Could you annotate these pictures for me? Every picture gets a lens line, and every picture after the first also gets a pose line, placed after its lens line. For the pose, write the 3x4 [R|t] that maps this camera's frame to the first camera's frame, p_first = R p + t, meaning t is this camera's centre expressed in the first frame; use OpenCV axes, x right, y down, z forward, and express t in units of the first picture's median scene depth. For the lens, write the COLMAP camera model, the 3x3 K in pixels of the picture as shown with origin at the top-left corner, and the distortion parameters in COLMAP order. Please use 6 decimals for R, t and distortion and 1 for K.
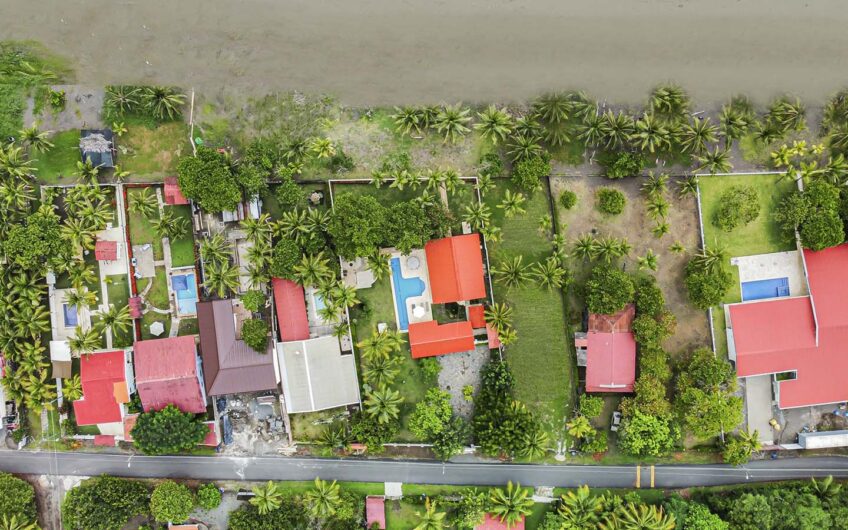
lens RADIAL K [[716.8, 0, 418.5], [0, 716.8, 262.1], [0, 0, 1]] dist [-0.003337, 0.001866]
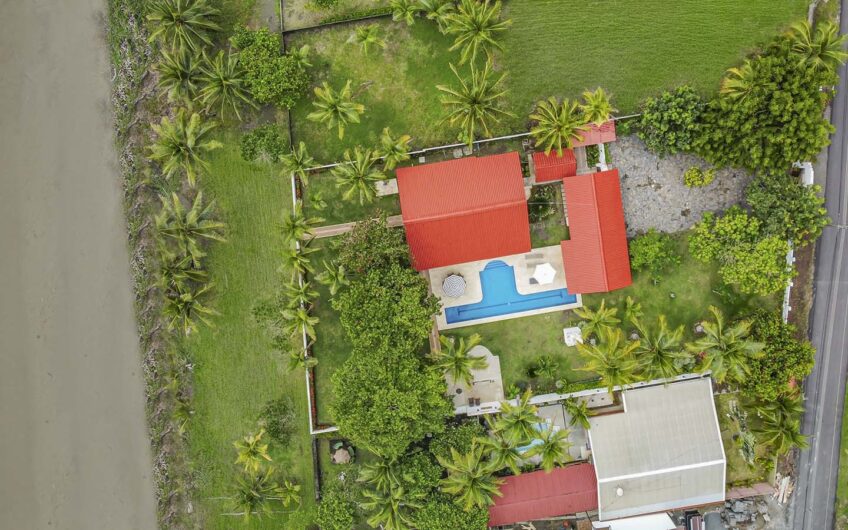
lens RADIAL K [[716.8, 0, 418.5], [0, 716.8, 262.1], [0, 0, 1]] dist [-0.003337, 0.001866]
pose [[-0.024906, -0.984221, -0.175181, 0.108756], [0.999054, -0.018255, -0.039475, -0.004194], [0.035655, -0.175998, 0.983745, 0.476227]]
